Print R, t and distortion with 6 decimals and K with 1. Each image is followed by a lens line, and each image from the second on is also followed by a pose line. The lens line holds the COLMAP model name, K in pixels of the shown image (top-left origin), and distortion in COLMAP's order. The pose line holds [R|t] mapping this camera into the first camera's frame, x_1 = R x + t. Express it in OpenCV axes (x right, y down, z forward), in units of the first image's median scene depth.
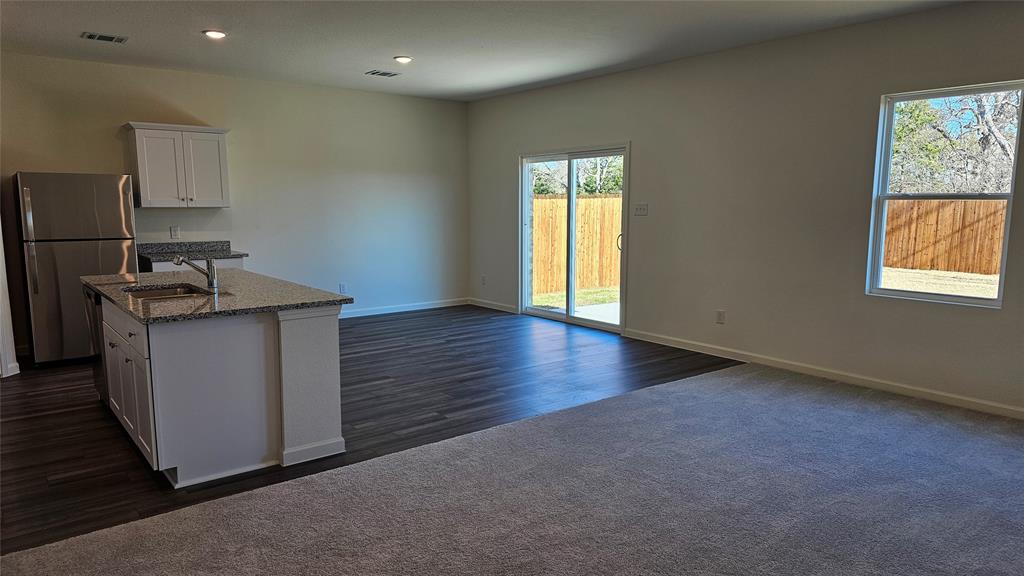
lens RADIAL K [[690.8, 0, 517.7], [0, 690.8, 298.8], [0, 0, 1]] dist [0.056617, -0.045429]
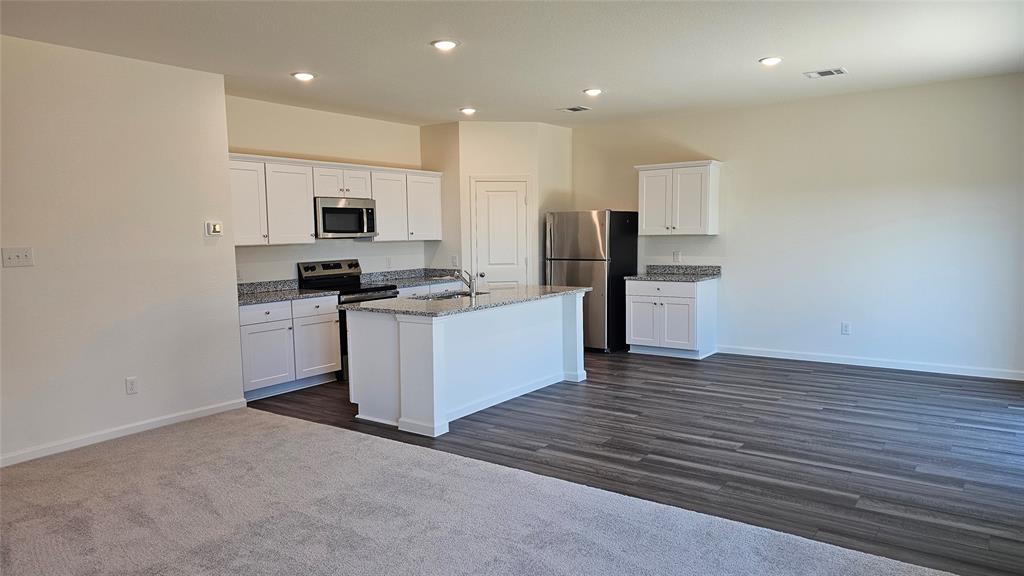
lens RADIAL K [[690.8, 0, 512.0], [0, 690.8, 286.4], [0, 0, 1]] dist [0.056617, -0.045429]
pose [[0.246025, 0.074678, -0.966382, 0.676259], [-0.118823, 0.991831, 0.046394, -0.083472], [0.961953, 0.103414, 0.252889, 0.569849]]
